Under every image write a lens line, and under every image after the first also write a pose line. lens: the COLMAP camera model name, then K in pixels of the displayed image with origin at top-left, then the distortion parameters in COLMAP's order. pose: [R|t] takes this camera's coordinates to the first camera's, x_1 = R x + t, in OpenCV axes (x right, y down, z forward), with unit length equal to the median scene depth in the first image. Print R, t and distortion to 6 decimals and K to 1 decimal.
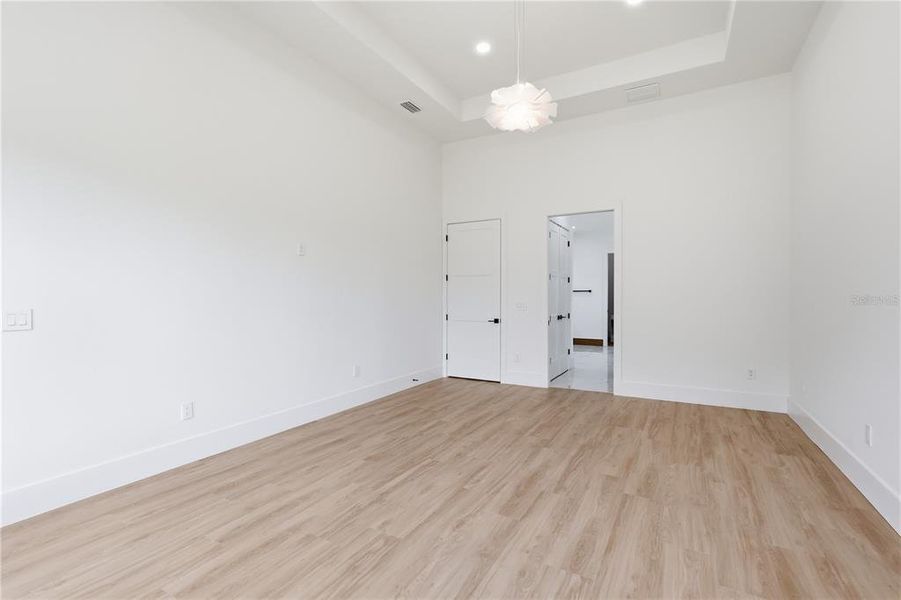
lens RADIAL K [[417.1, 0, 450.1], [0, 417.1, 298.9], [0, 0, 1]] dist [-0.000316, 0.001009]
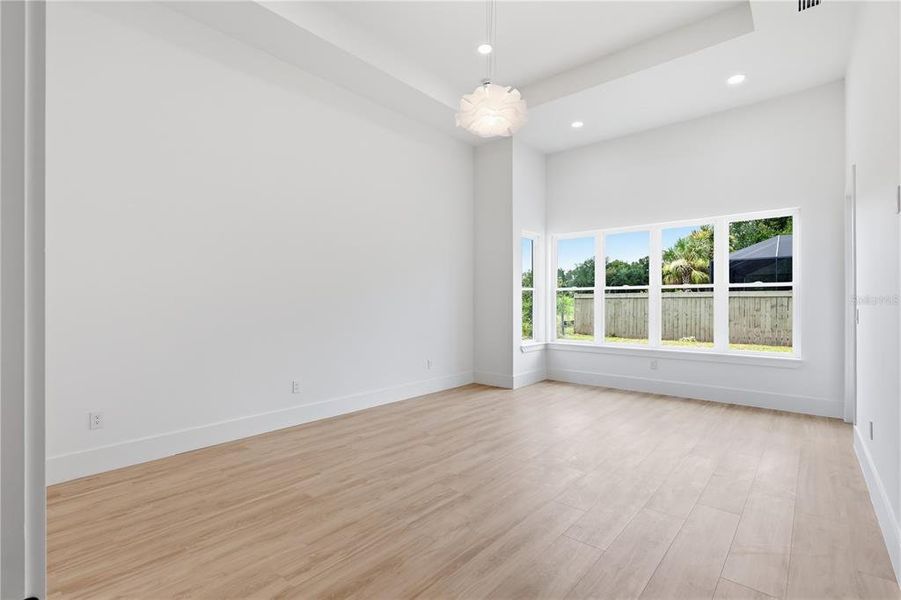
lens RADIAL K [[417.1, 0, 450.8], [0, 417.1, 301.1], [0, 0, 1]] dist [-0.000316, 0.001009]
pose [[-0.979136, 0.002666, 0.203186, 0.062307], [0.003070, 0.999994, 0.001670, -0.008969], [-0.203181, 0.002259, -0.979139, 2.063779]]
